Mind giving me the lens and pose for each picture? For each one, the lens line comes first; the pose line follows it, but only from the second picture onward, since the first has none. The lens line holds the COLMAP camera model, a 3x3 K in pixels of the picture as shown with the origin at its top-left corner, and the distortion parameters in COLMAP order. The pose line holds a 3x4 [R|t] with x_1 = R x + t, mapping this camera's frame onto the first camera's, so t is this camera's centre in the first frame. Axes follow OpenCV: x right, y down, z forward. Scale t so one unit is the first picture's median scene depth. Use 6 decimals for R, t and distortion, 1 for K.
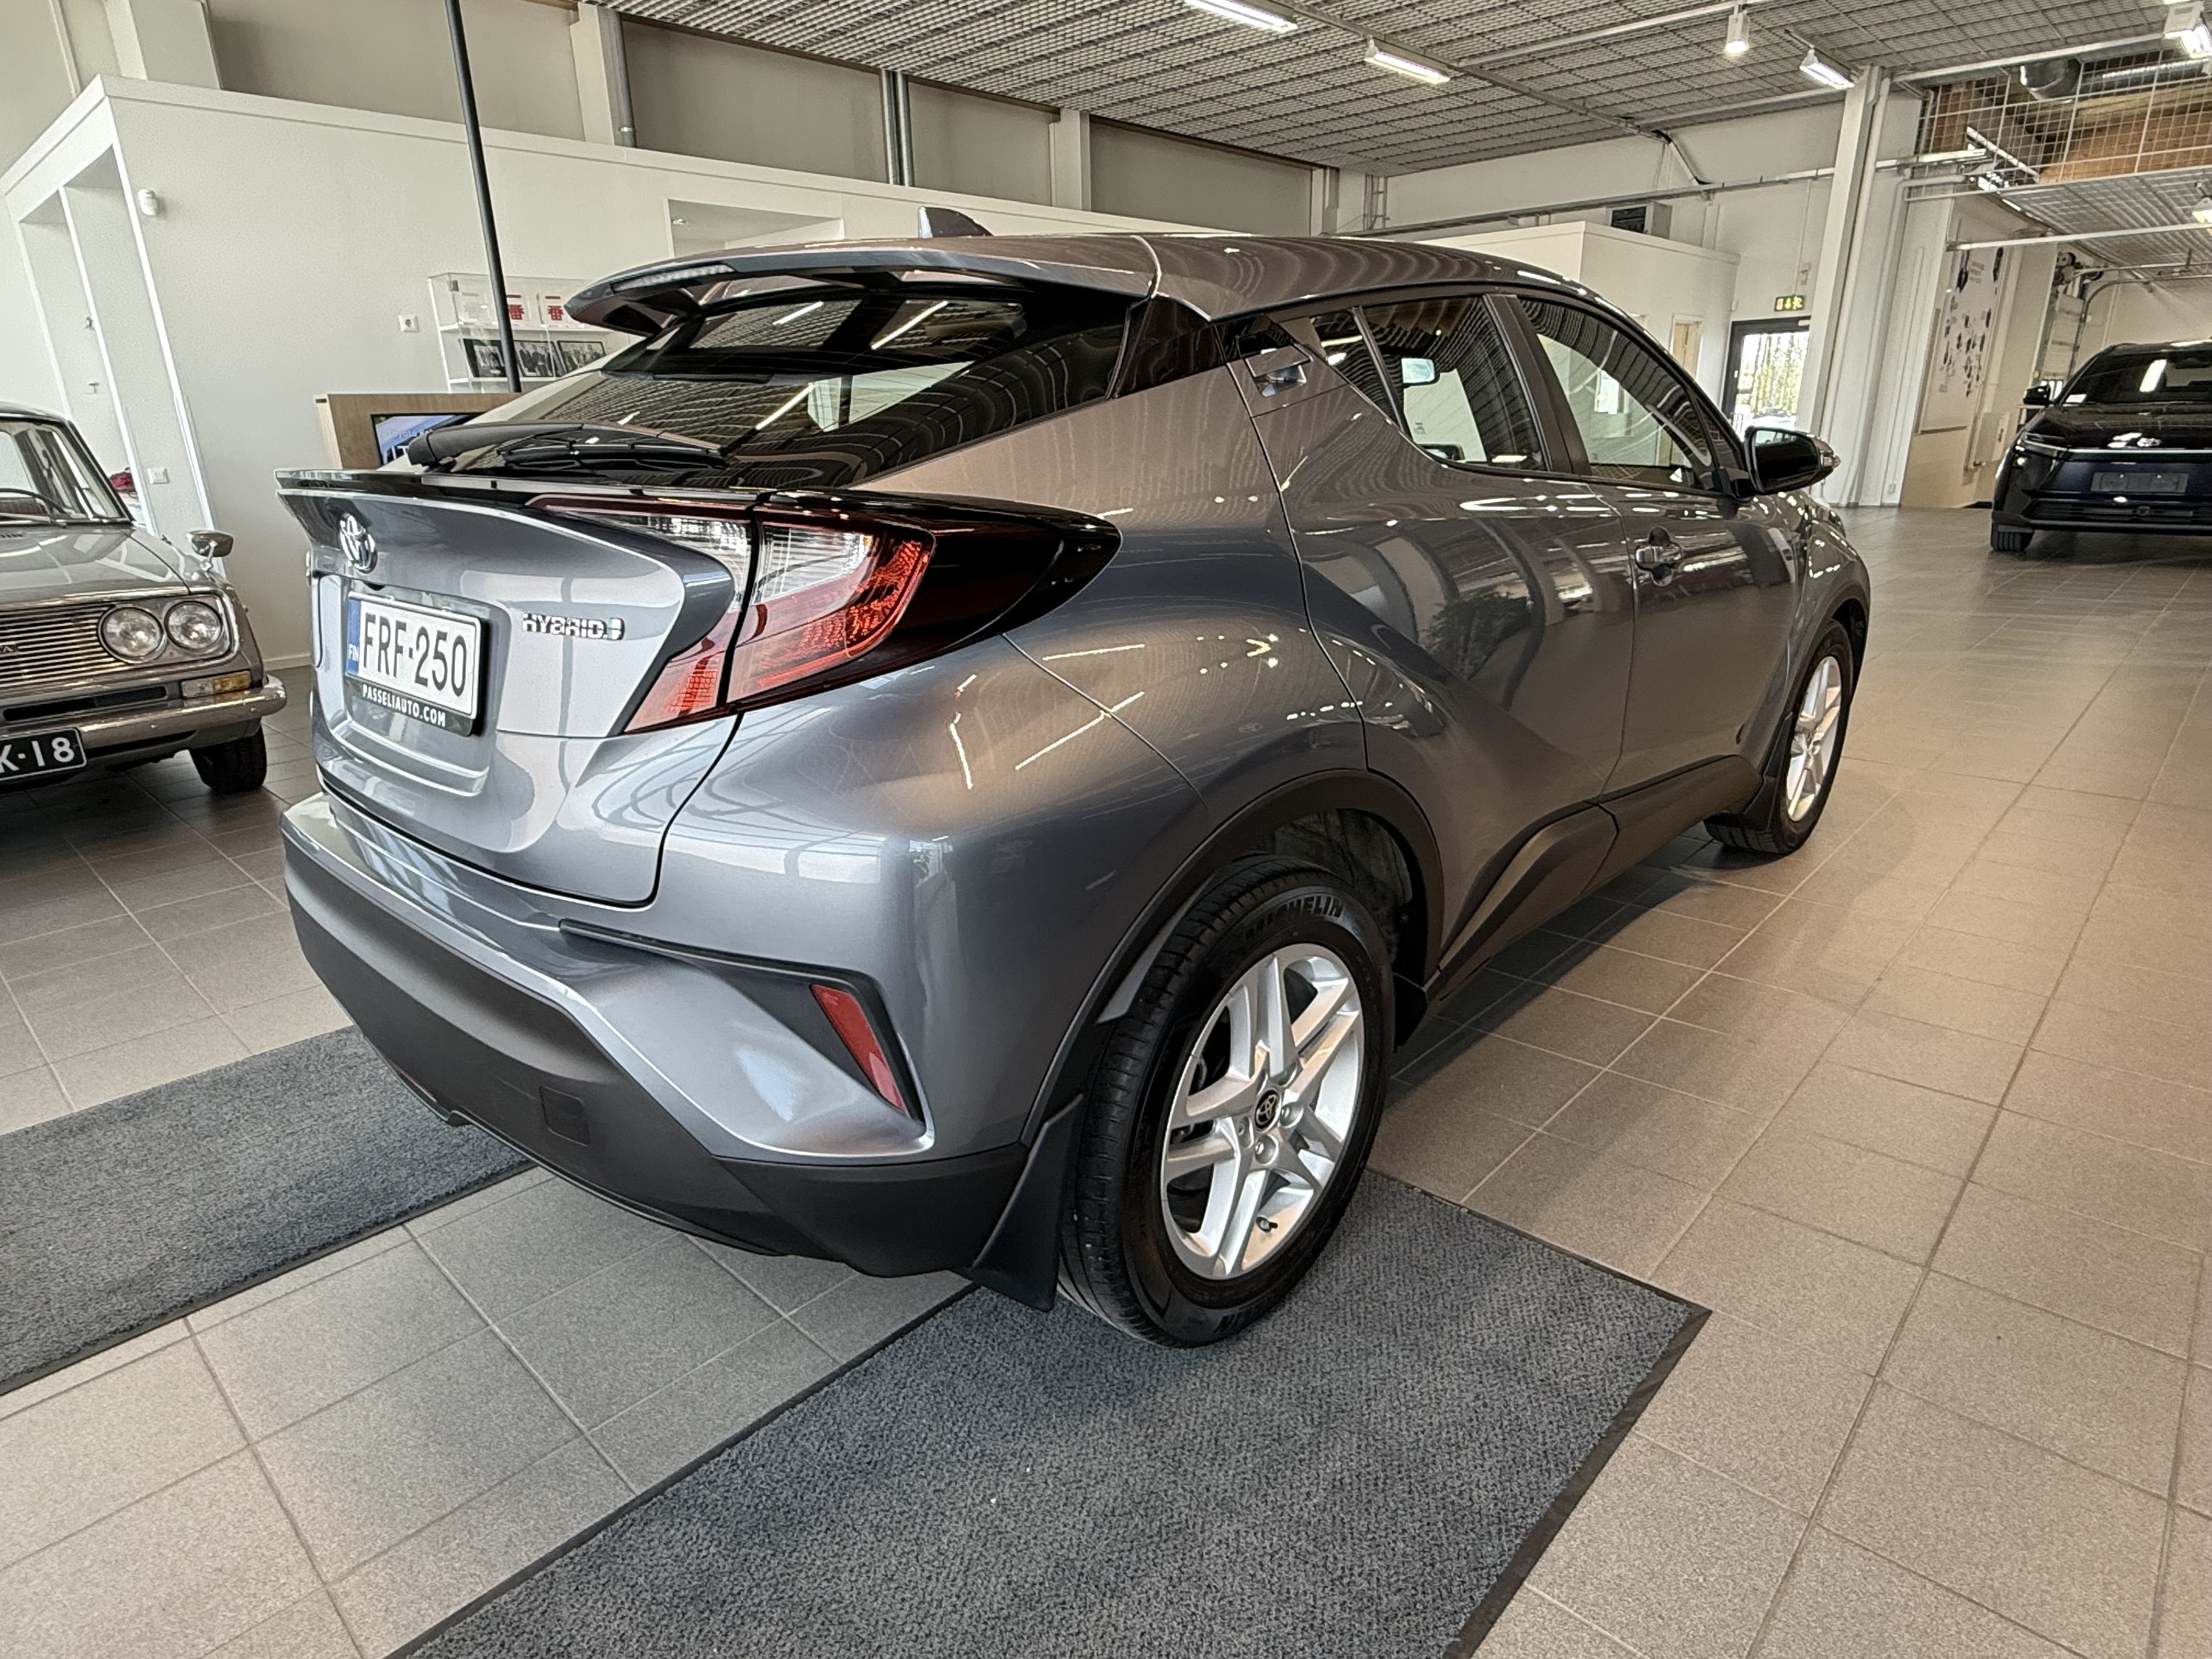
lens RADIAL K [[1225.4, 0, 1106.1], [0, 1225.4, 830.1], [0, 0, 1]] dist [-0.000322, 0.001798]
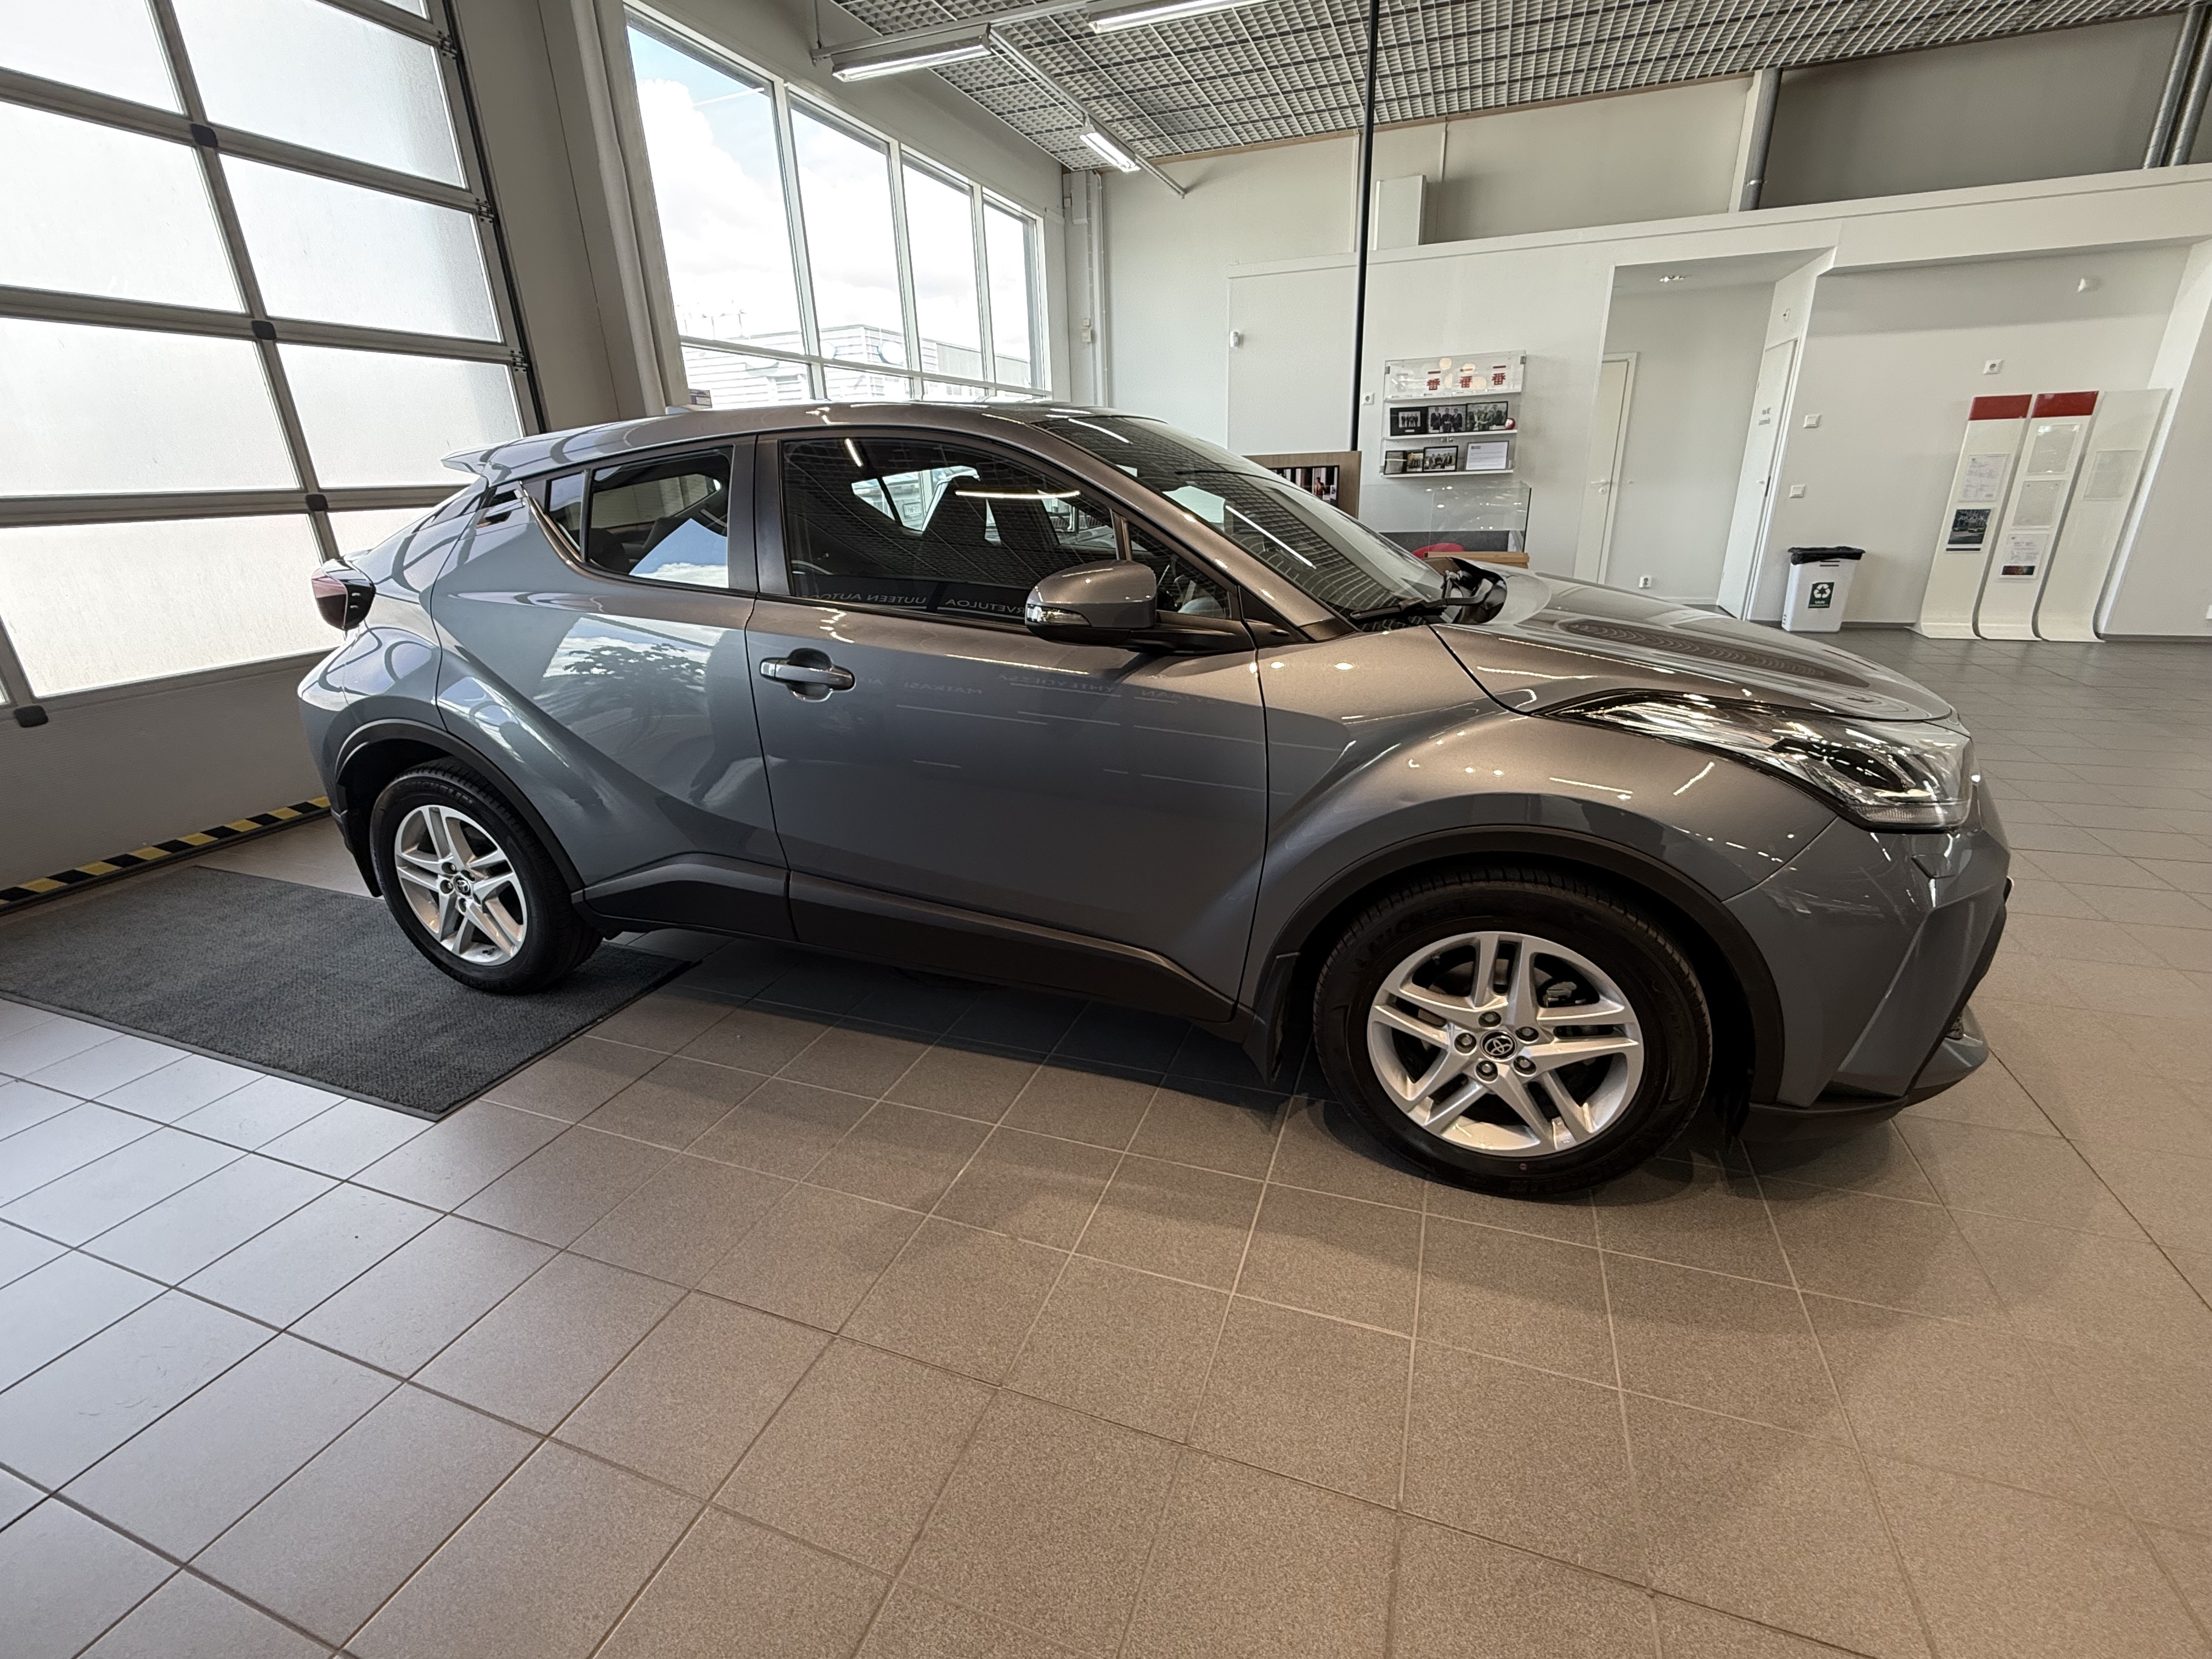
lens RADIAL K [[970.2, 0, 1116.4], [0, 970.2, 830.6], [0, 0, 1]] dist [0.001084, 0.000778]
pose [[0.397314, 0.327003, -0.857444, 0.455919], [-0.272840, 0.934199, 0.229849, -0.122446], [0.876185, 0.142622, 0.460390, 0.291995]]
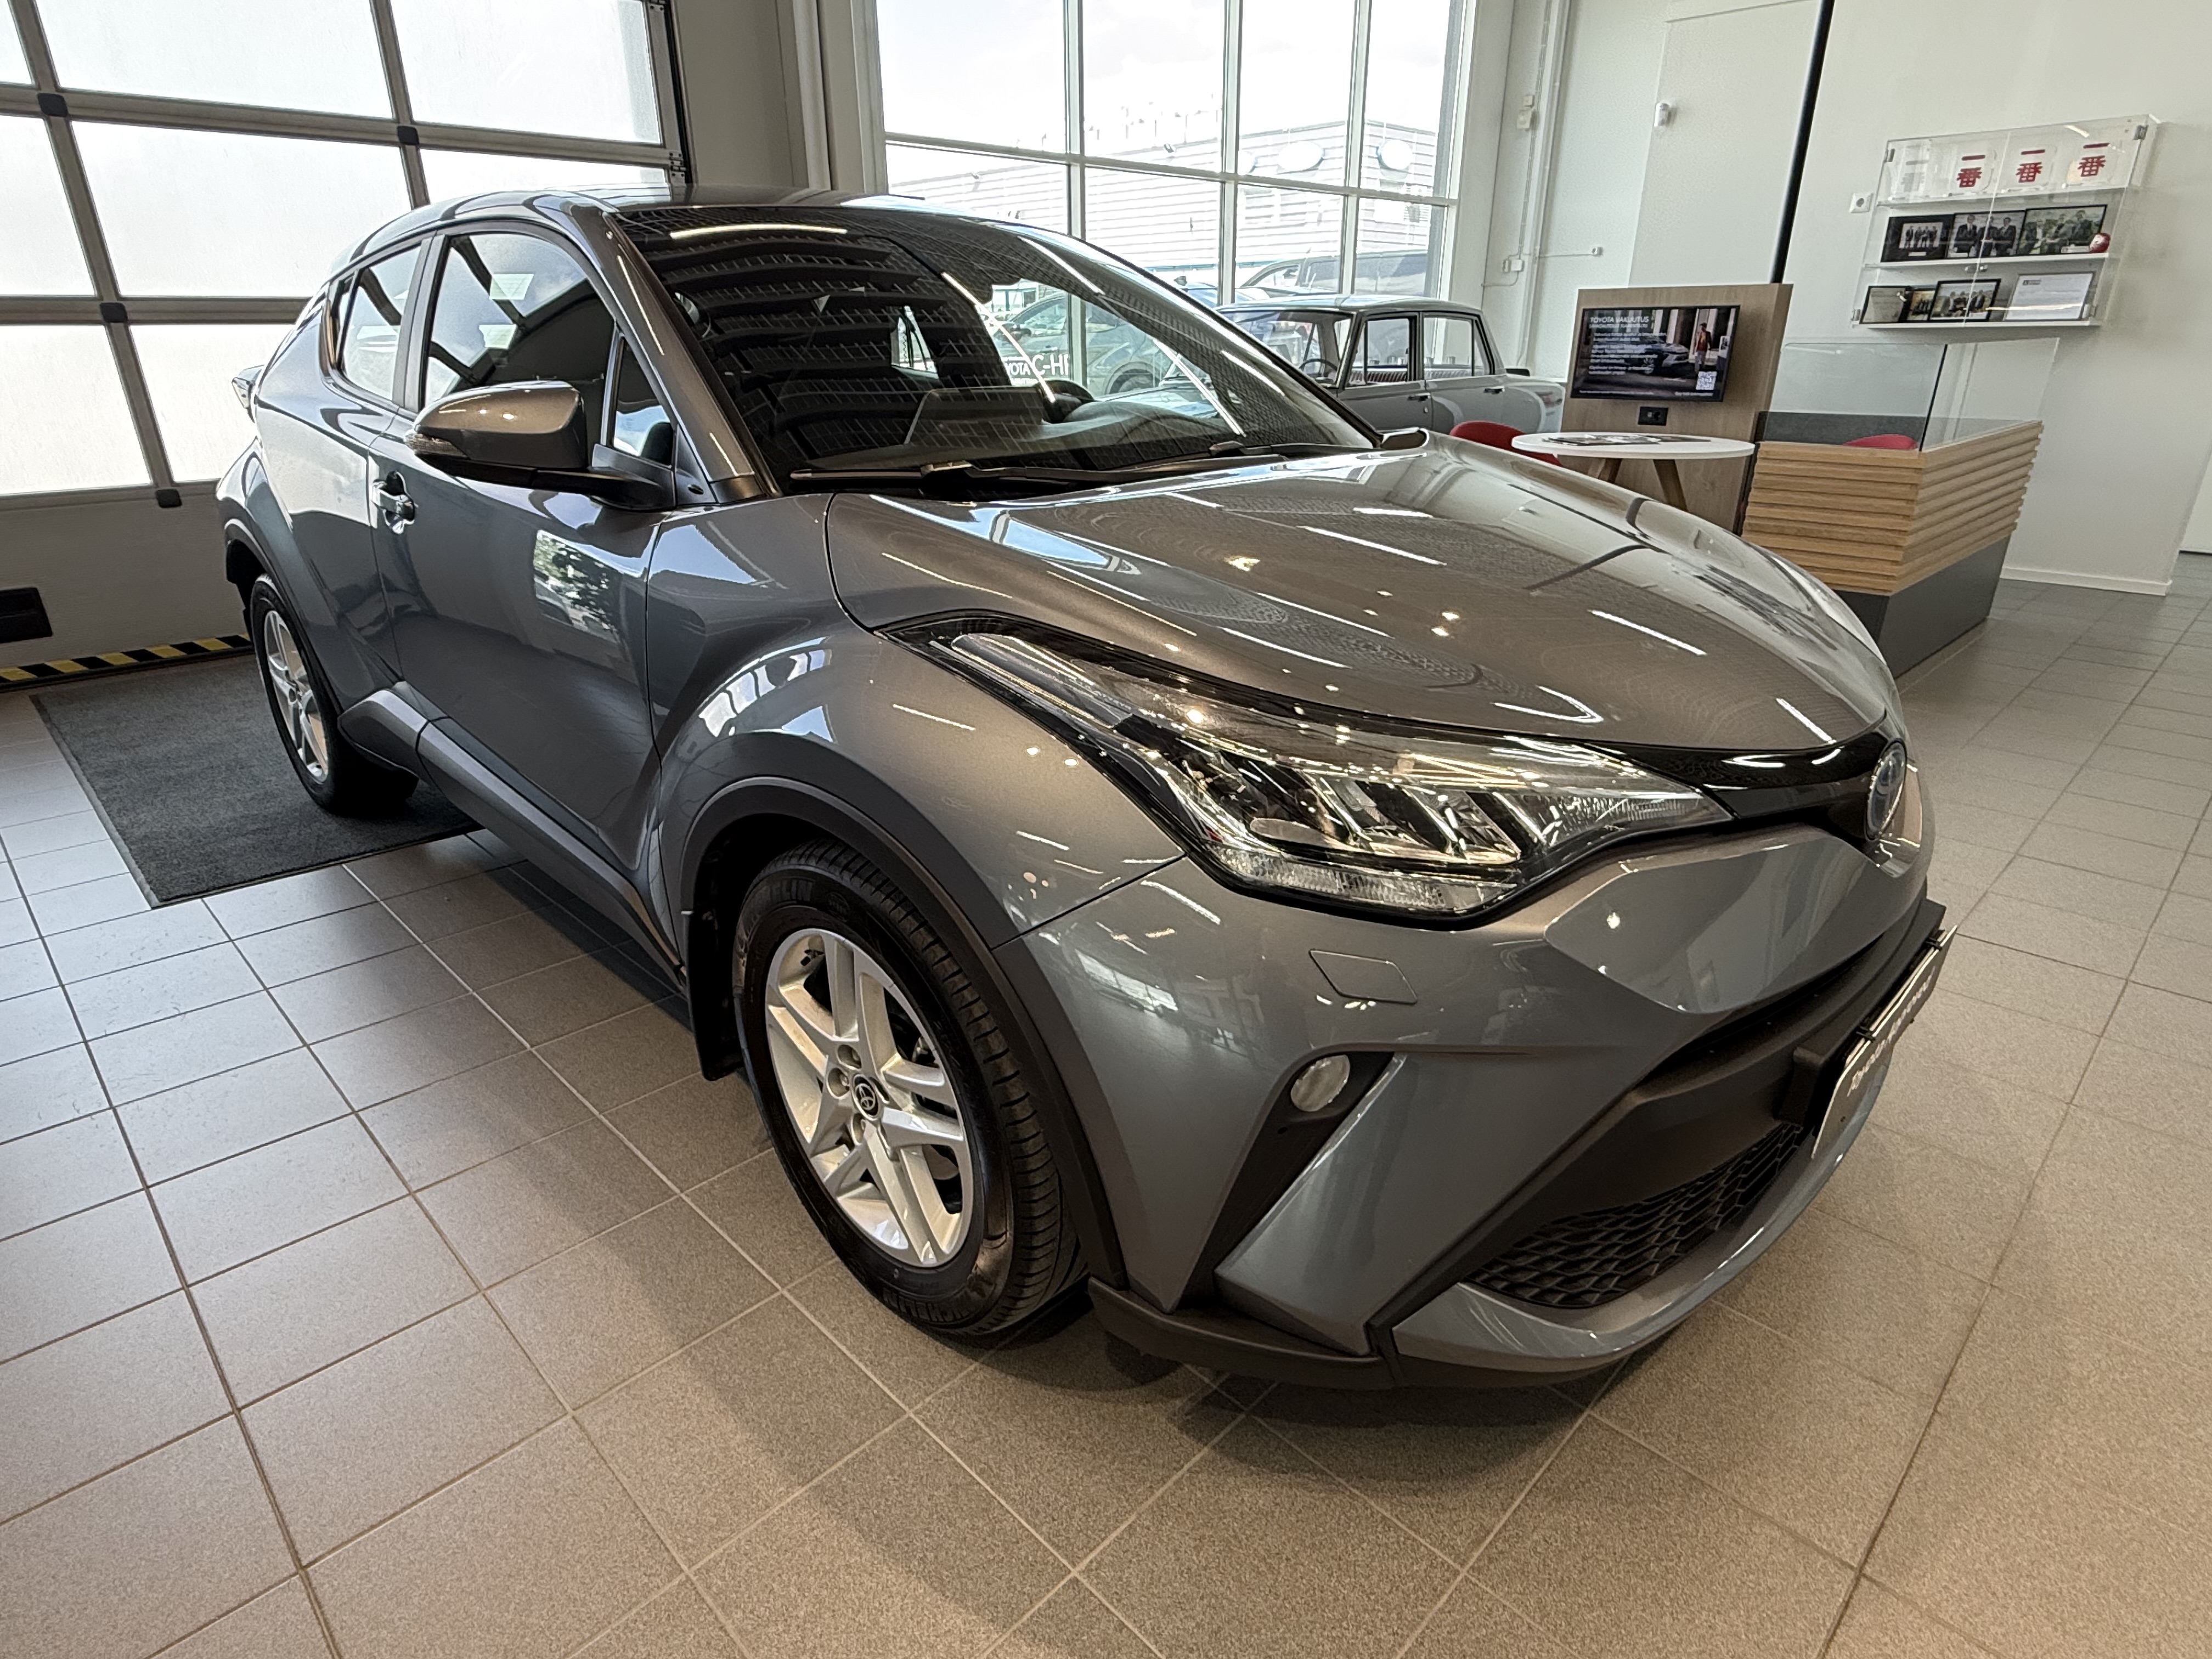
lens RADIAL K [[1225.4, 0, 1105.4], [0, 1225.4, 839.4], [0, 0, 1]] dist [-0.000322, 0.001798]
pose [[-0.035455, 0.406187, -0.913102, 0.485734], [-0.315928, 0.862265, 0.395840, -0.187707], [0.948121, 0.302509, 0.097755, 0.519750]]
